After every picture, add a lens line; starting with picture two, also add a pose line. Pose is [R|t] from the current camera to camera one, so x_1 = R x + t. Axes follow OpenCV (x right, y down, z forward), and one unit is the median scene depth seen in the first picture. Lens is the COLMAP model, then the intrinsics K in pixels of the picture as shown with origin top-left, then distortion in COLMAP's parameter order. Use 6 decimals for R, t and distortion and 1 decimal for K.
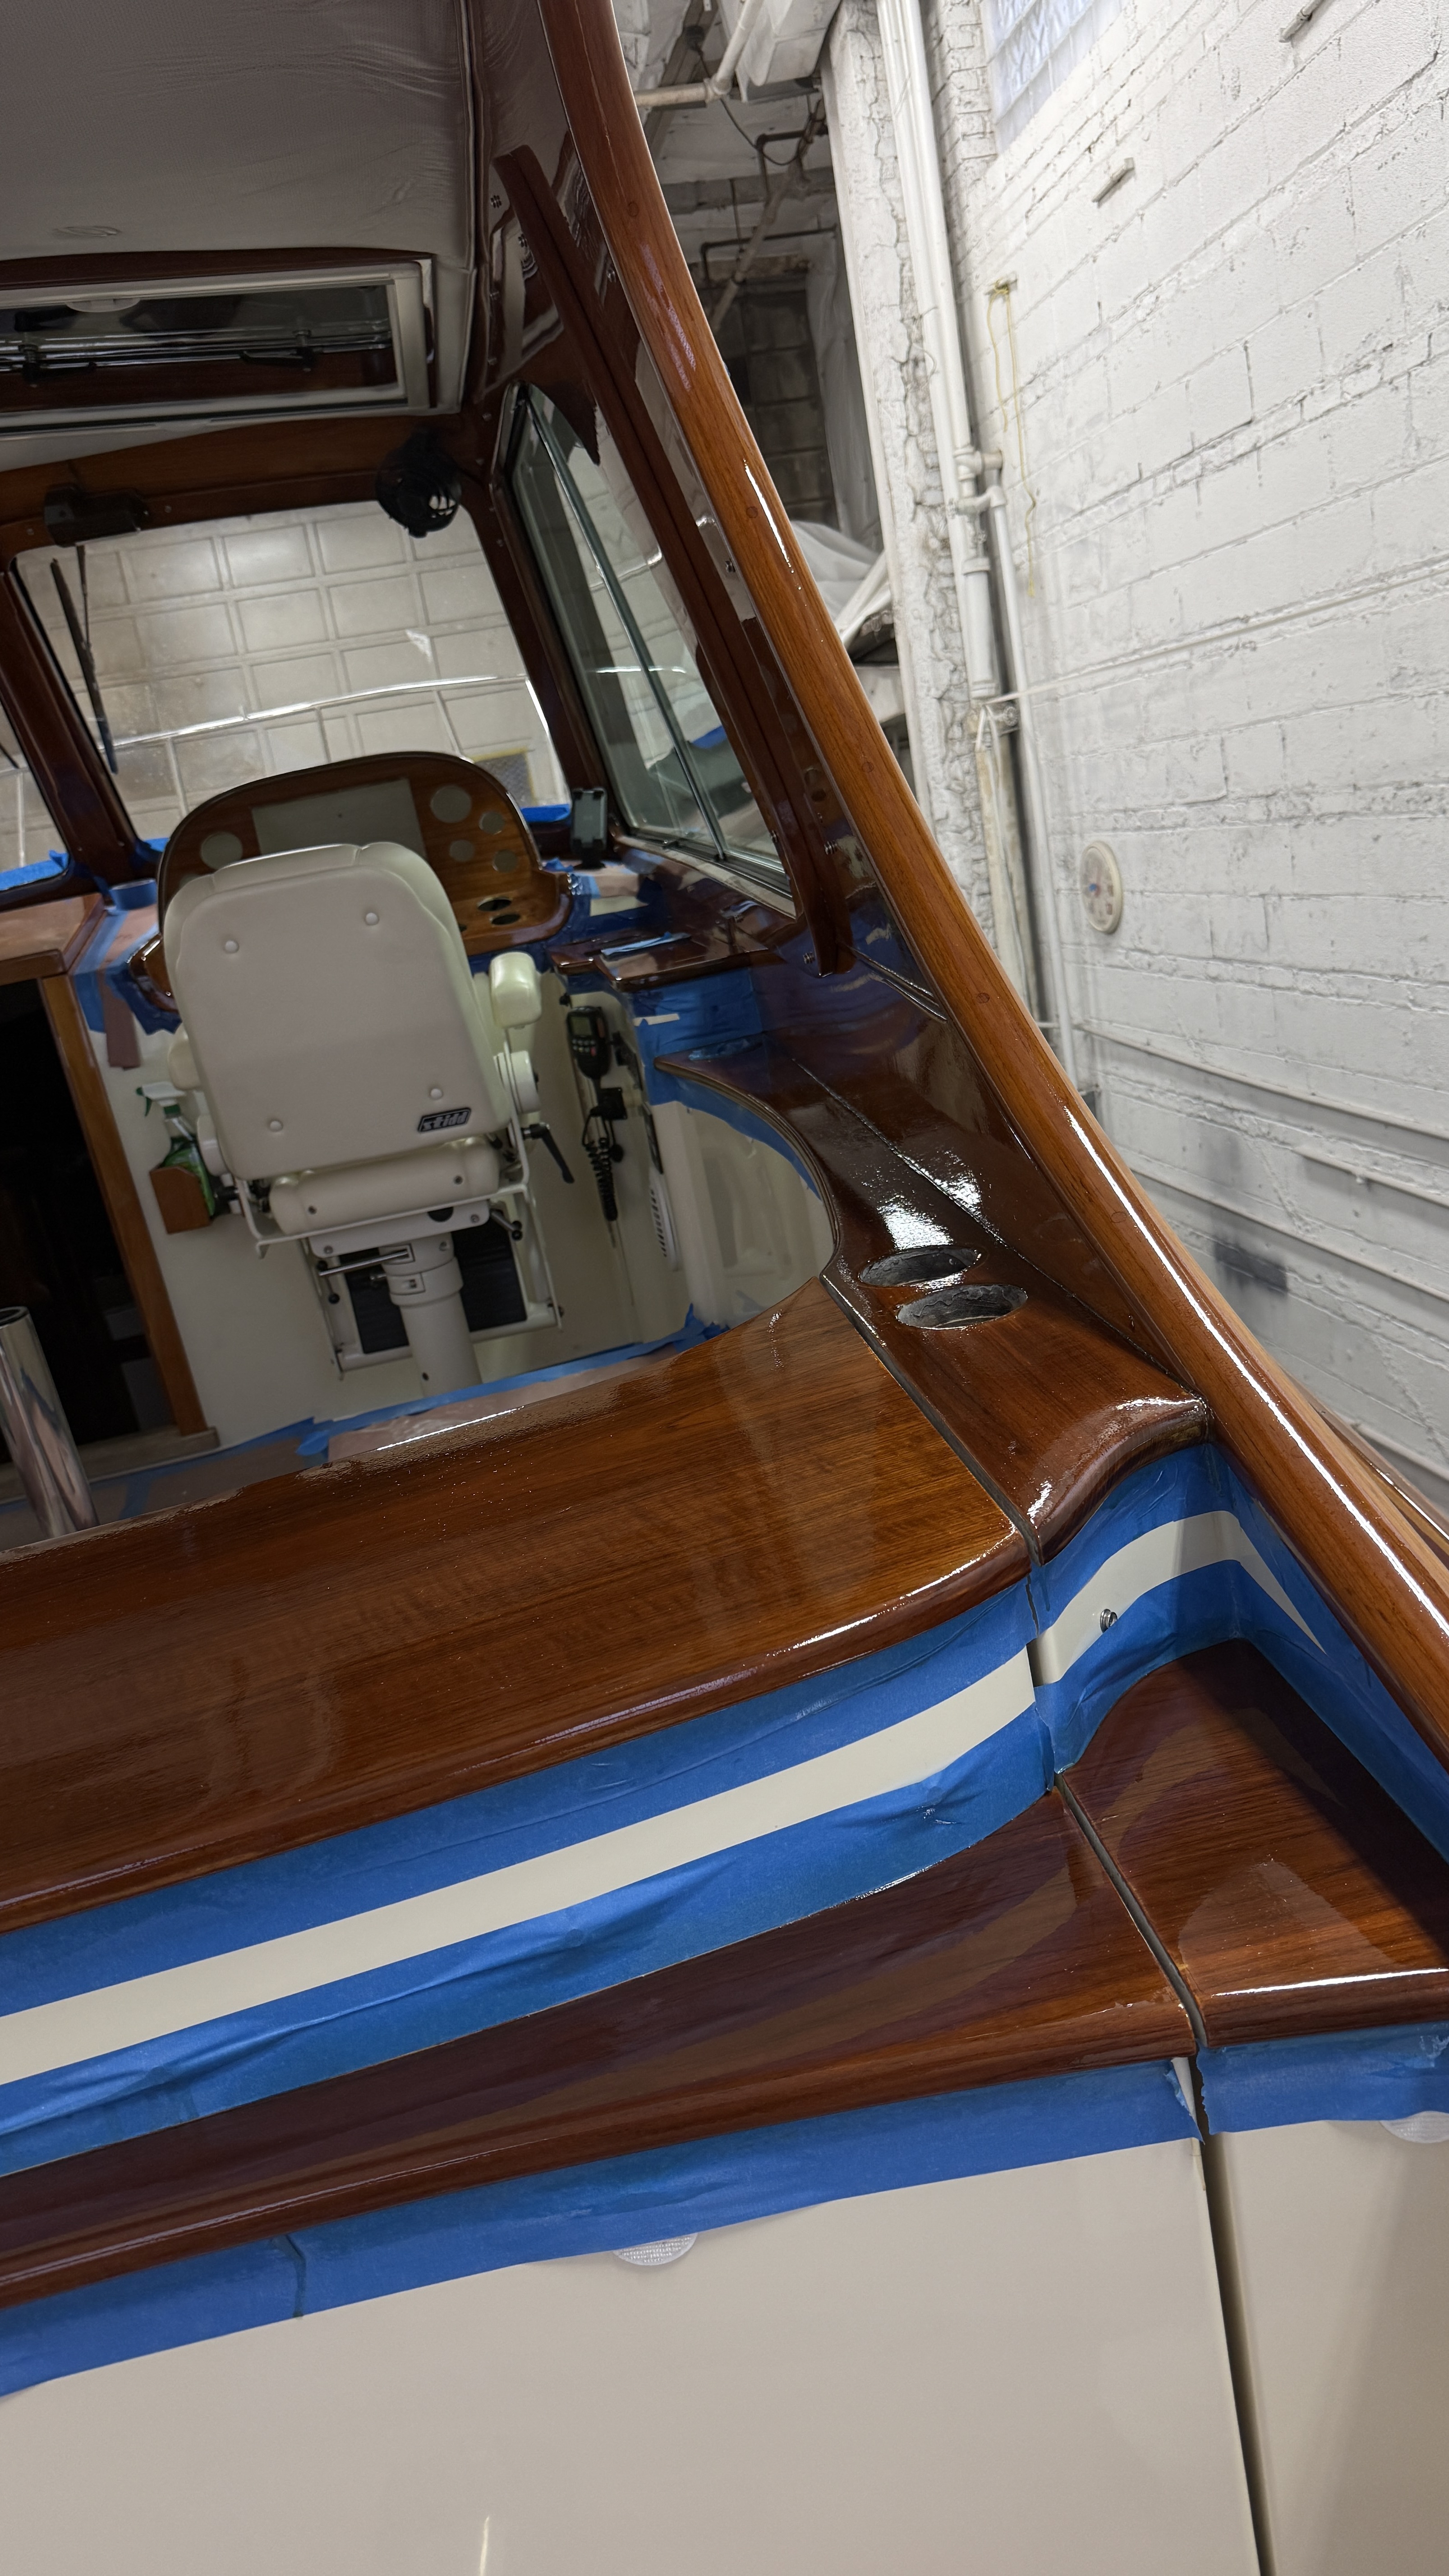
lens RADIAL K [[1746.1, 0, 724.5], [0, 1746.1, 1288.0], [0, 0, 1]] dist [0.001276, -0.004714]
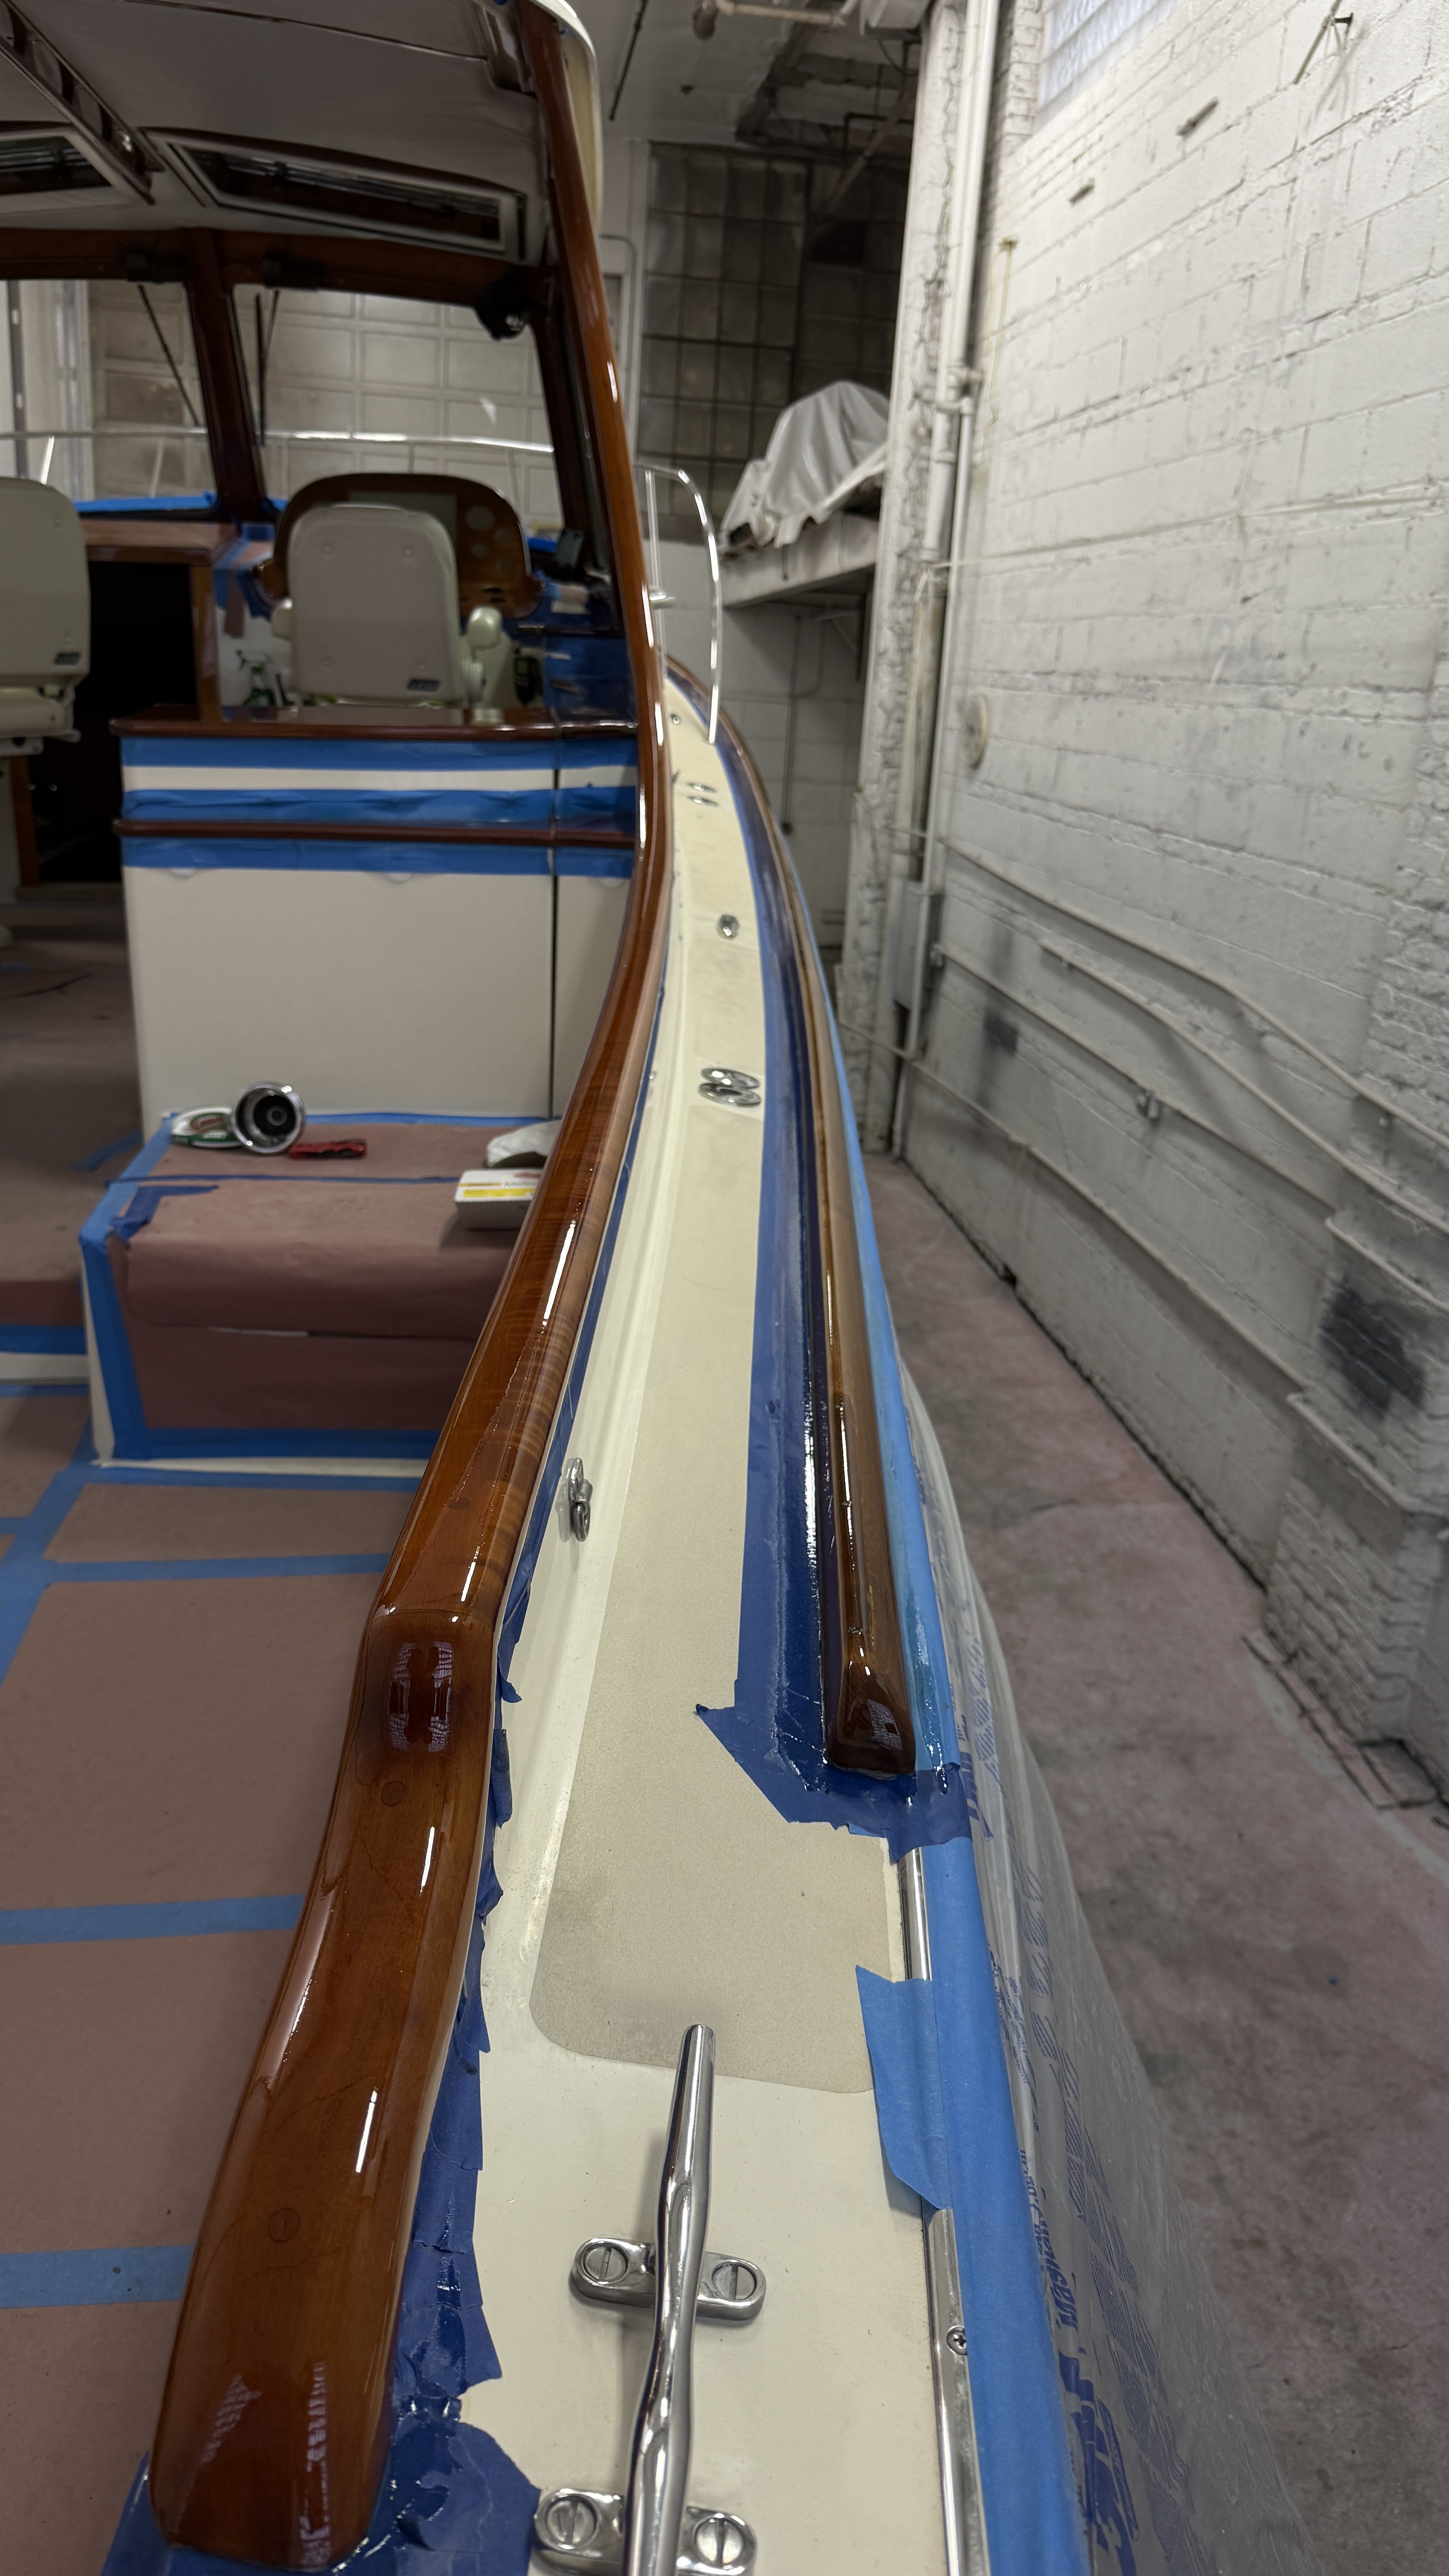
lens RADIAL K [[1725.4, 0, 686.4], [0, 1725.4, 1289.1], [0, 0, 1]] dist [-0.053879, 0.039071]
pose [[0.971062, 0.237341, 0.026604, 0.085855], [-0.238788, 0.966882, 0.090115, 0.121866], [-0.004335, -0.093860, 0.995576, -0.337607]]
